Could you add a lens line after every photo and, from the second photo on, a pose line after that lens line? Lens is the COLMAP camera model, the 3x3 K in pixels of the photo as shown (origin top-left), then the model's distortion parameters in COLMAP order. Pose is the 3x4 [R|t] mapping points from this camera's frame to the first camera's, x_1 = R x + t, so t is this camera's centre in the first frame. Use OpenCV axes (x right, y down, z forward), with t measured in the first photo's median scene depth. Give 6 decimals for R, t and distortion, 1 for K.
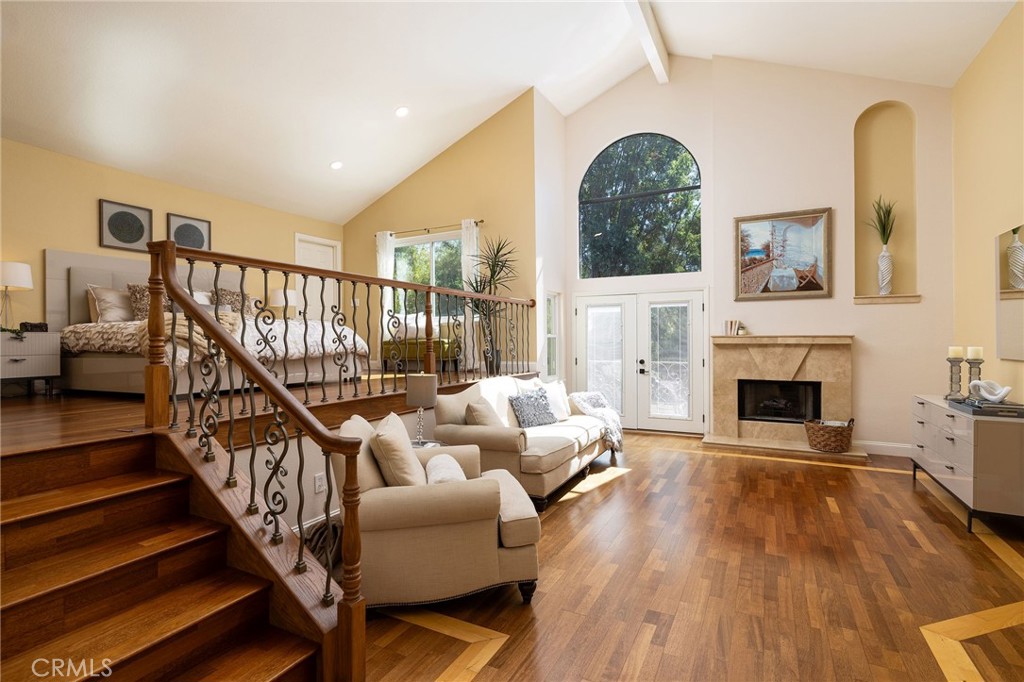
lens RADIAL K [[485.8, 0, 510.1], [0, 485.8, 348.4], [0, 0, 1]] dist [0.005732, 0.001361]
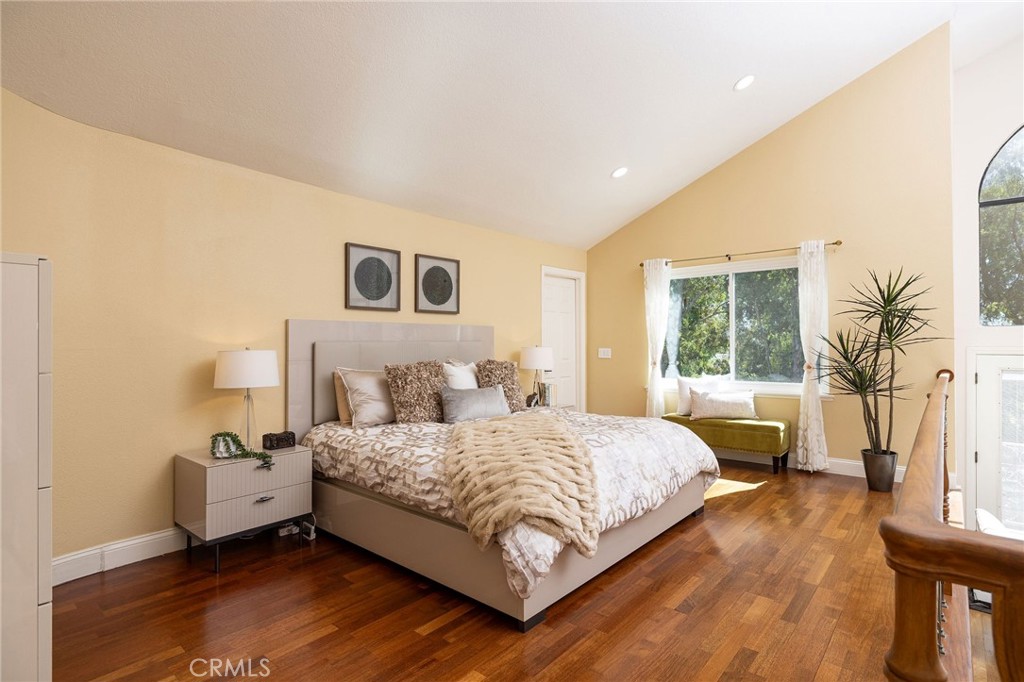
lens RADIAL K [[503.3, 0, 515.5], [0, 503.3, 336.6], [0, 0, 1]] dist [-0.003525, -0.000101]
pose [[0.974269, 0.004500, -0.225344, -0.429387], [-0.011083, 0.999548, -0.027959, -0.149276], [0.225117, 0.029737, 0.973878, 0.334967]]
